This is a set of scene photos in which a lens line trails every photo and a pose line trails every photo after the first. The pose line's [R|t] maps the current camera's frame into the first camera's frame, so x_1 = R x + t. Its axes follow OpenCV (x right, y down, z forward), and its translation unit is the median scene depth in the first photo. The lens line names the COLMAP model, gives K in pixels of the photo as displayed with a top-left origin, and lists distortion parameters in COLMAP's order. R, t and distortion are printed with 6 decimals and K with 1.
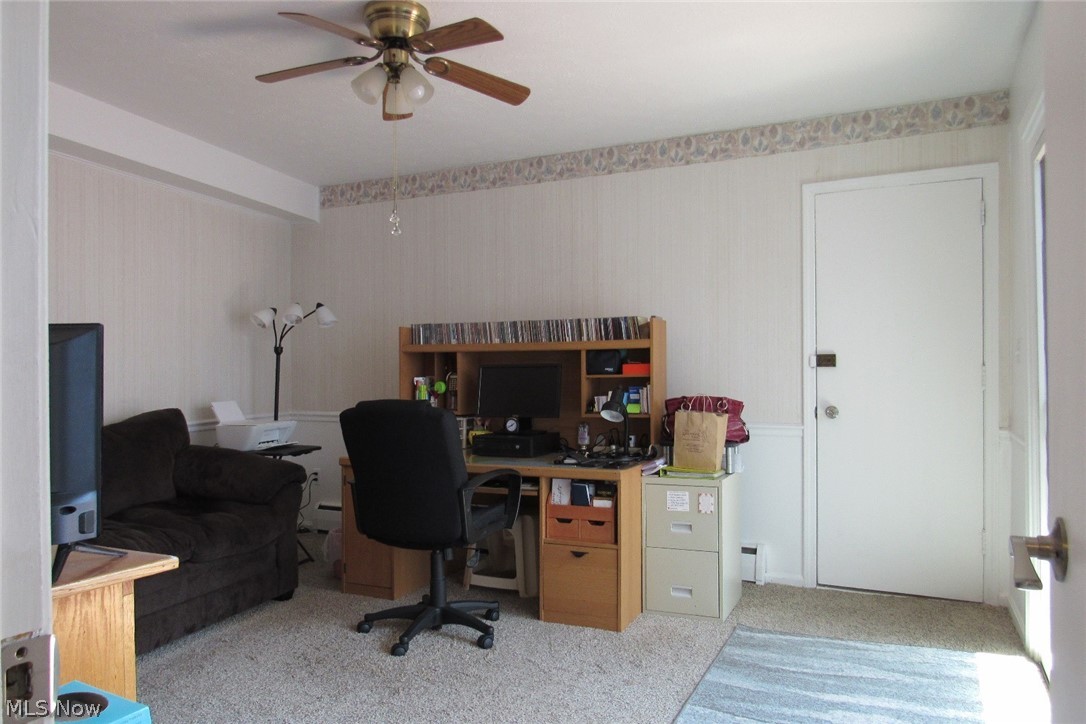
lens RADIAL K [[788.6, 0, 543.0], [0, 788.6, 362.0], [0, 0, 1]] dist [-0.001418, 0.003469]
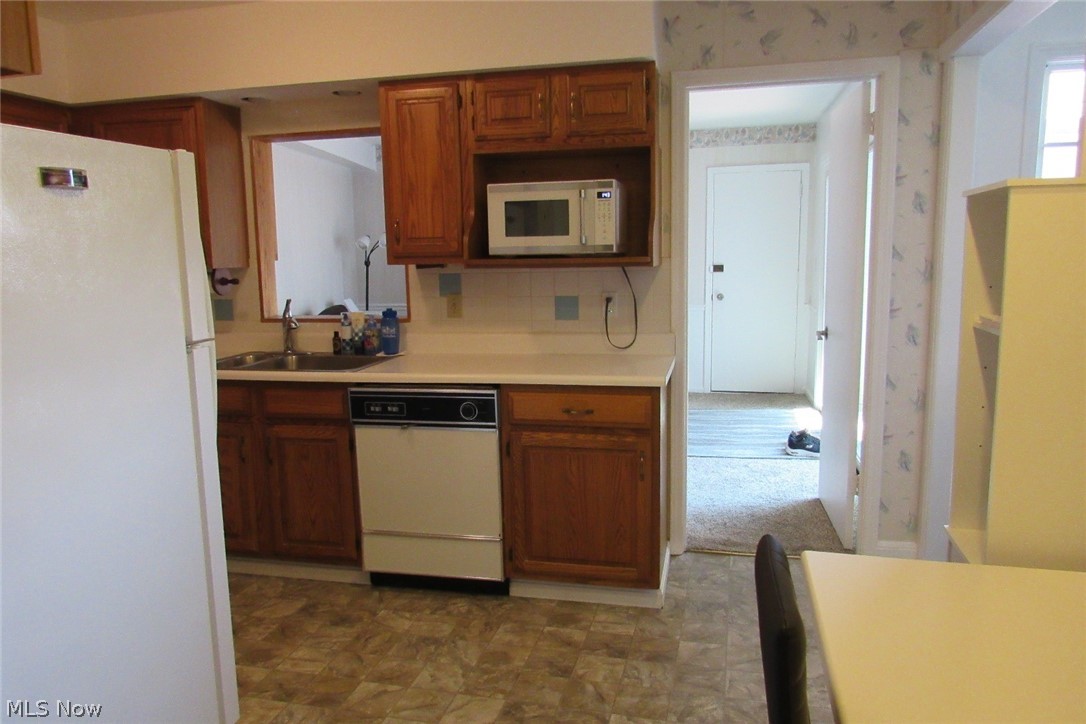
lens RADIAL K [[783.9, 0, 543.0], [0, 783.9, 362.0], [0, 0, 1]] dist [0.002592, 0.003631]
pose [[0.975465, -0.045259, 0.215454, -0.454308], [0.011202, 0.987577, 0.156735, -0.080235], [-0.219871, -0.150476, 0.963854, -0.714844]]
